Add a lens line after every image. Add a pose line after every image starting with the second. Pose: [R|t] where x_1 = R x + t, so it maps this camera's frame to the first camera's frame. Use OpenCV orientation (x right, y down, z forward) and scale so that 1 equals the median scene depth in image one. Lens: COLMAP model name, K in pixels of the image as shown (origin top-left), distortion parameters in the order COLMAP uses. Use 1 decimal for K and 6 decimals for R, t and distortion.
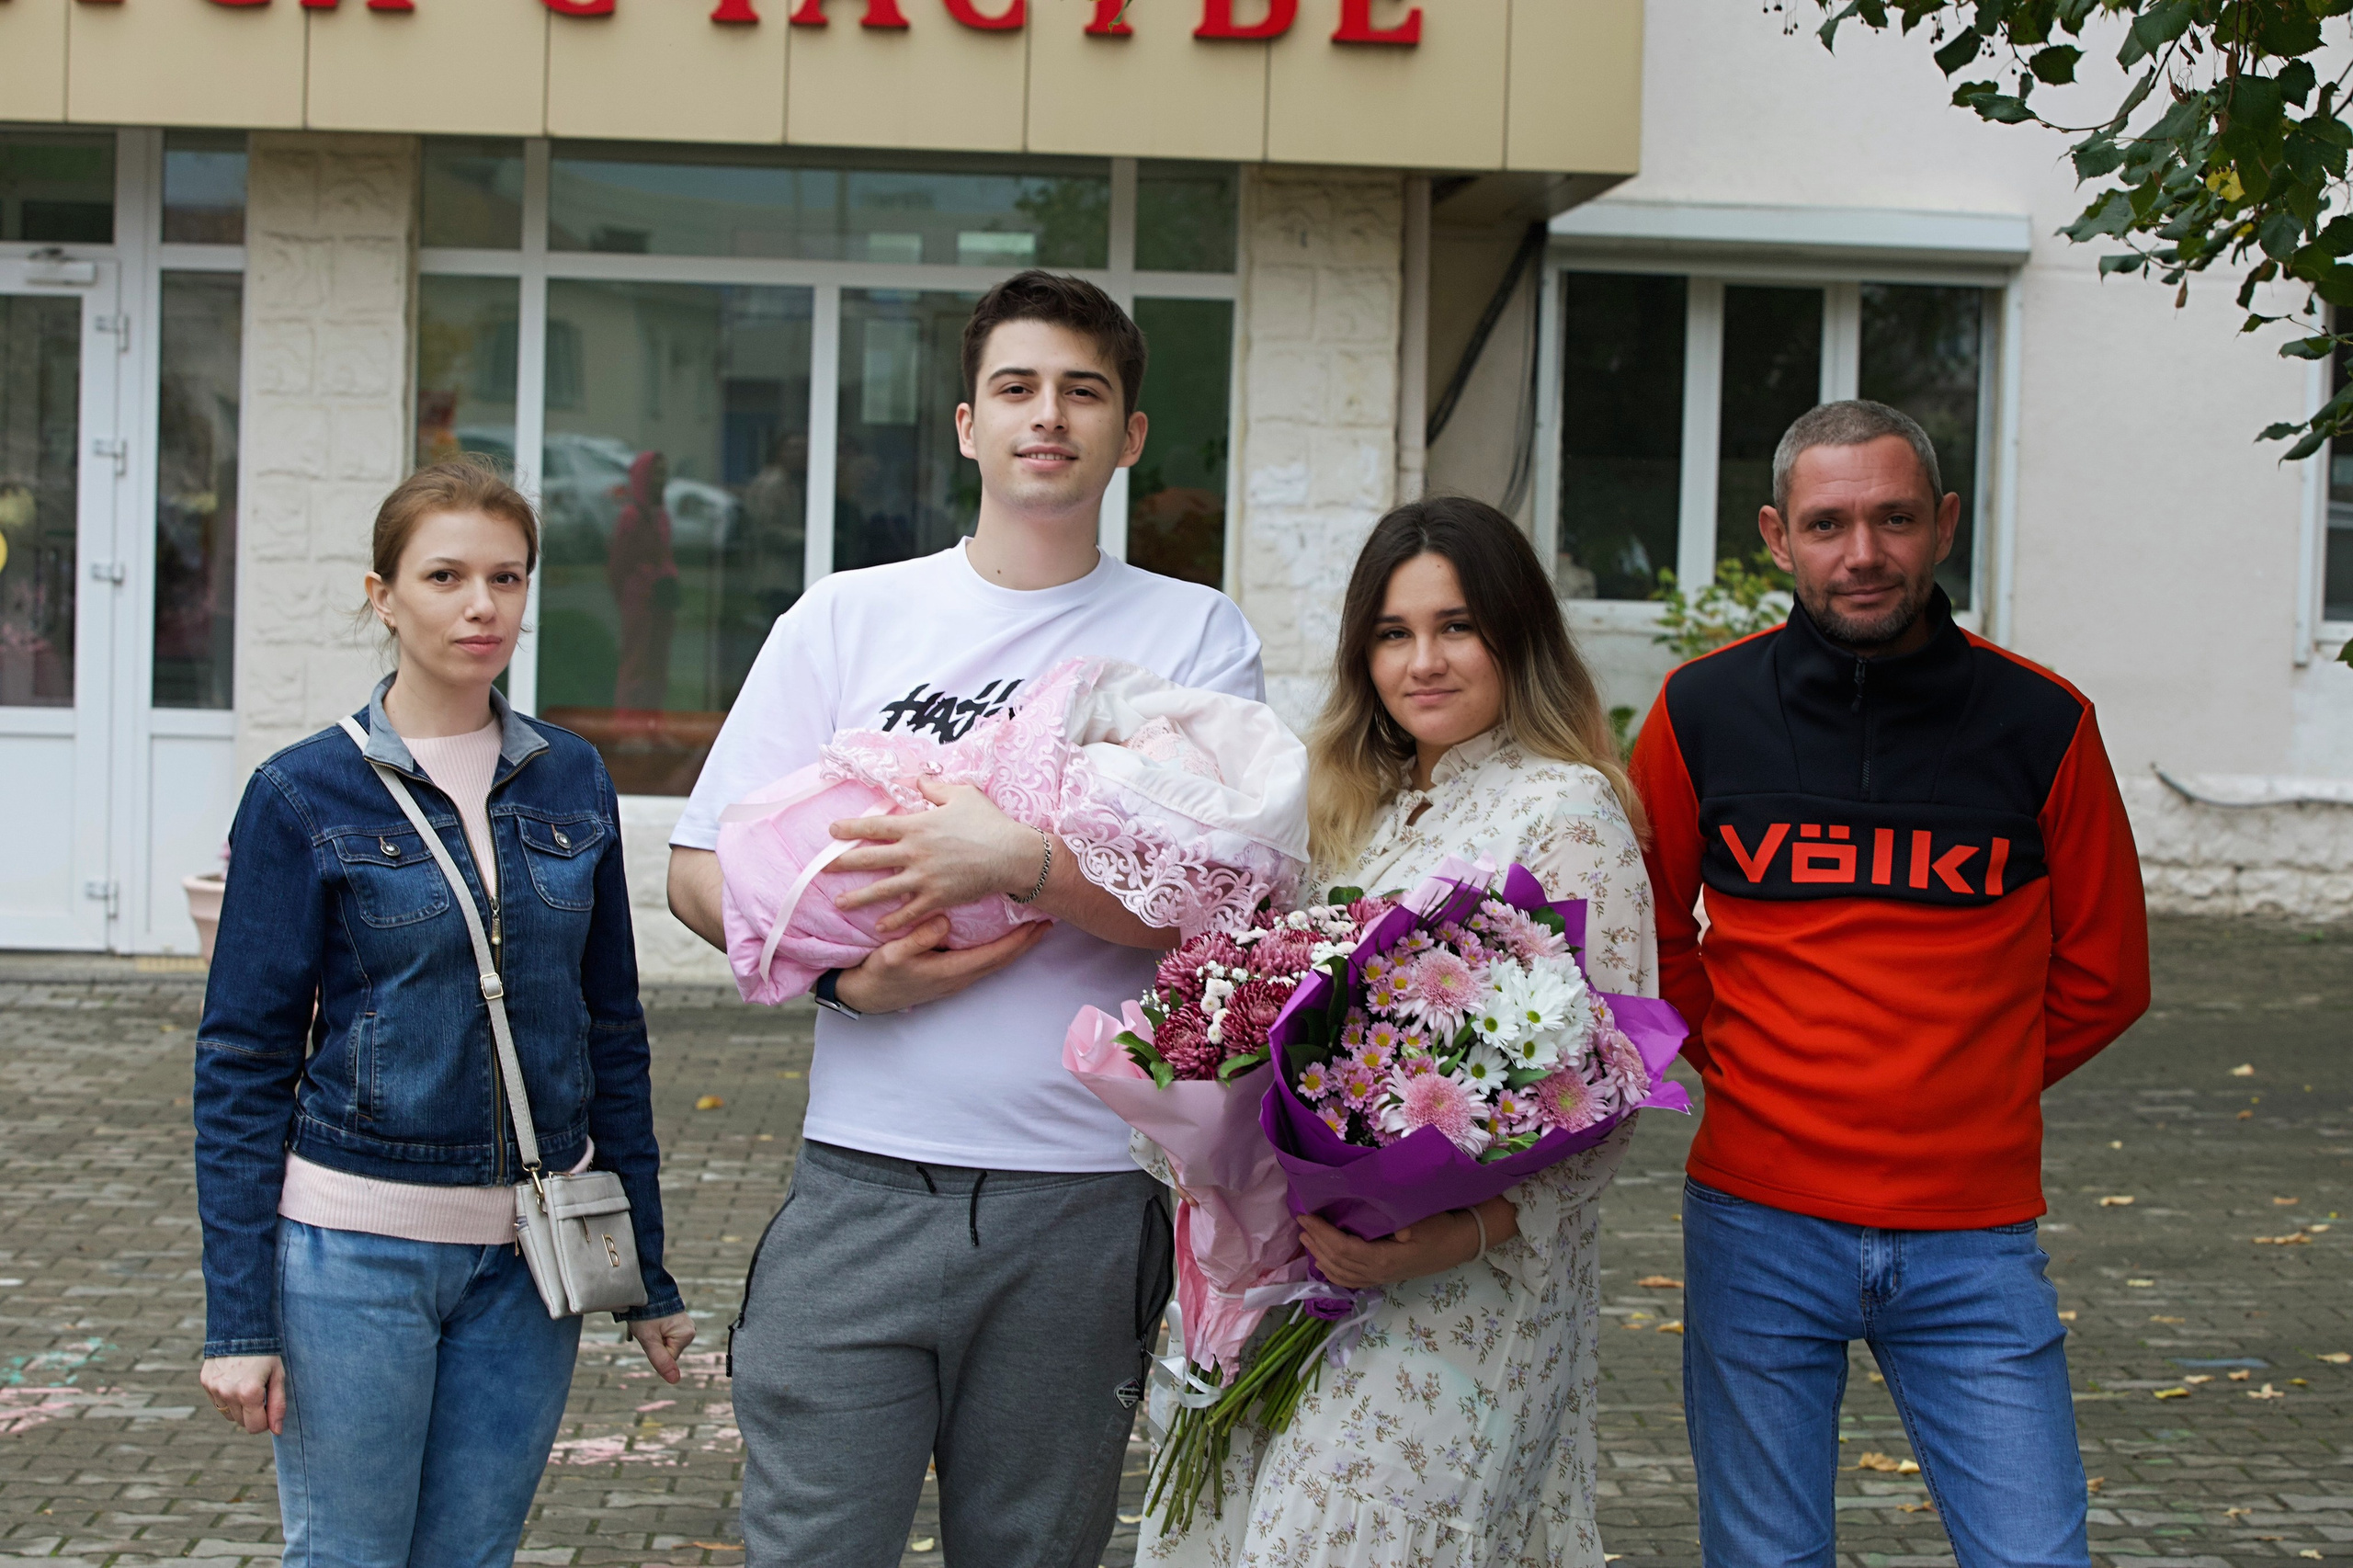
lens RADIAL K [[6197.0, 0, 1198.0], [0, 6197.0, 730.5], [0, 0, 1]] dist [-0.008898, 0.000000]
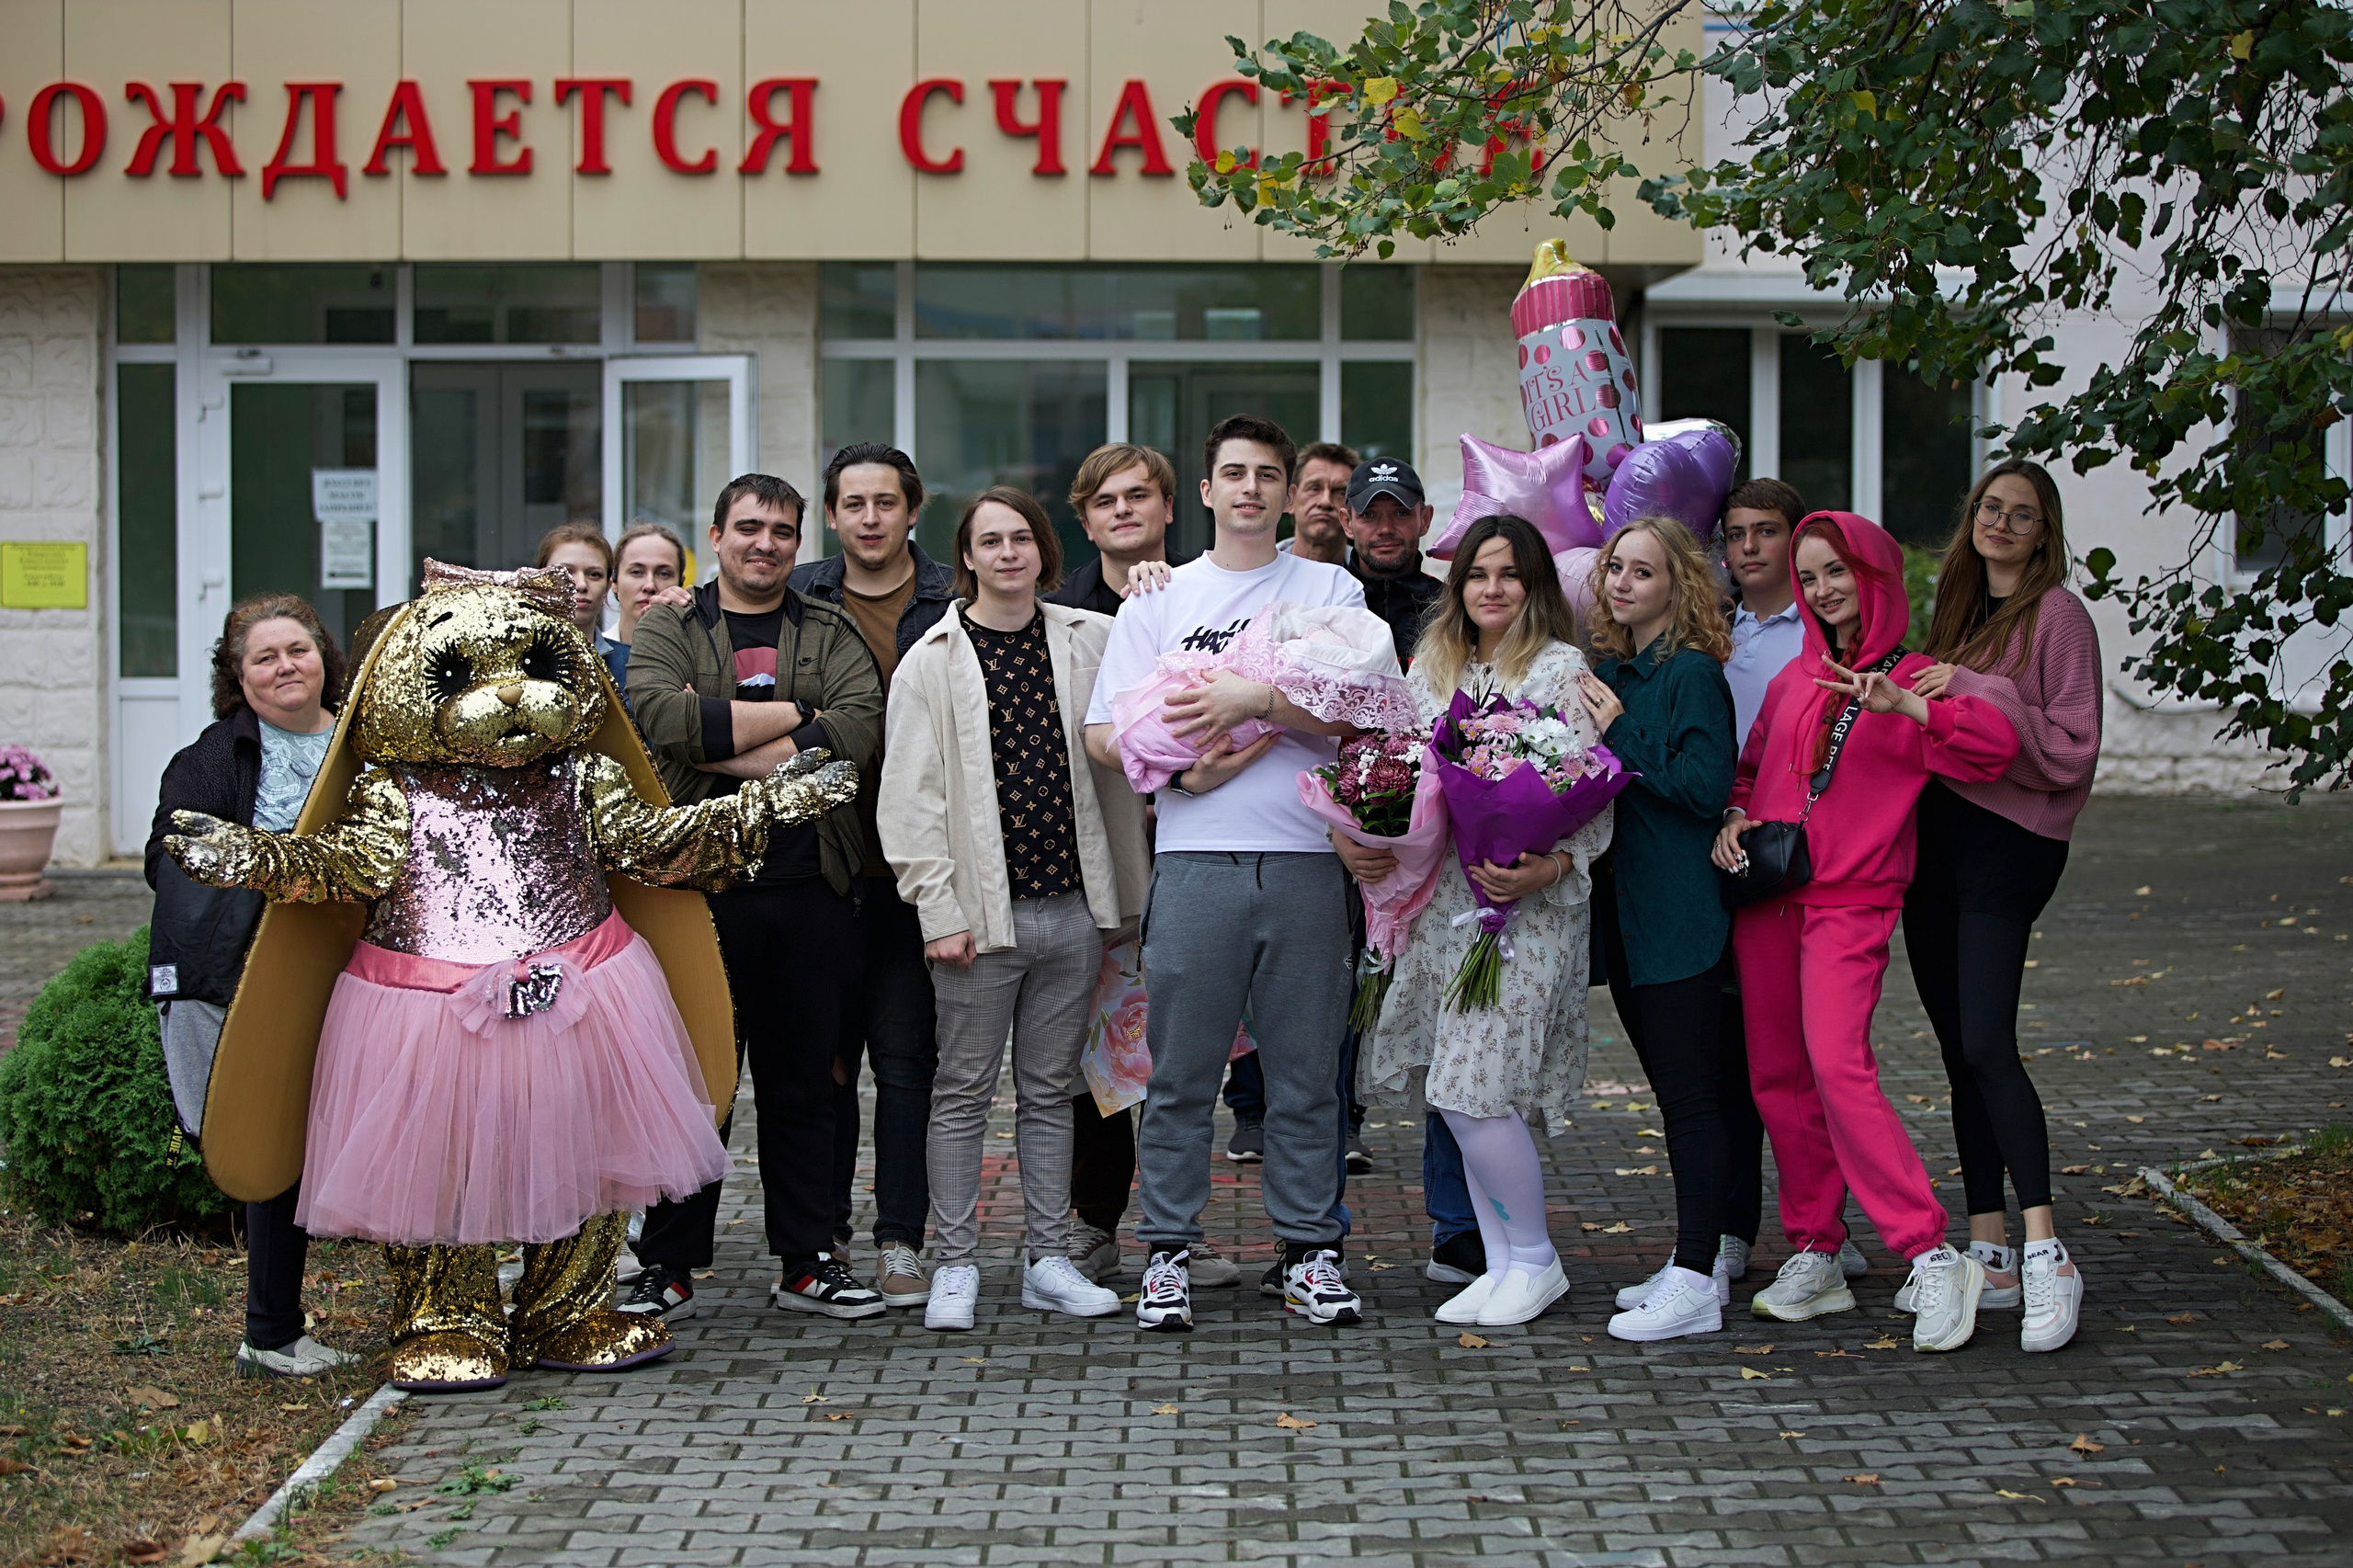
lens RADIAL K [[4864.0, 0, 1183.4], [0, 4864.0, 780.6], [0, 0, 1]] dist [-0.207154, 0.000000]
pose [[0.998582, -0.026217, -0.046339, 0.004996], [0.027111, 0.999456, 0.018775, 0.004857], [0.045821, -0.020005, 0.998749, -0.176227]]
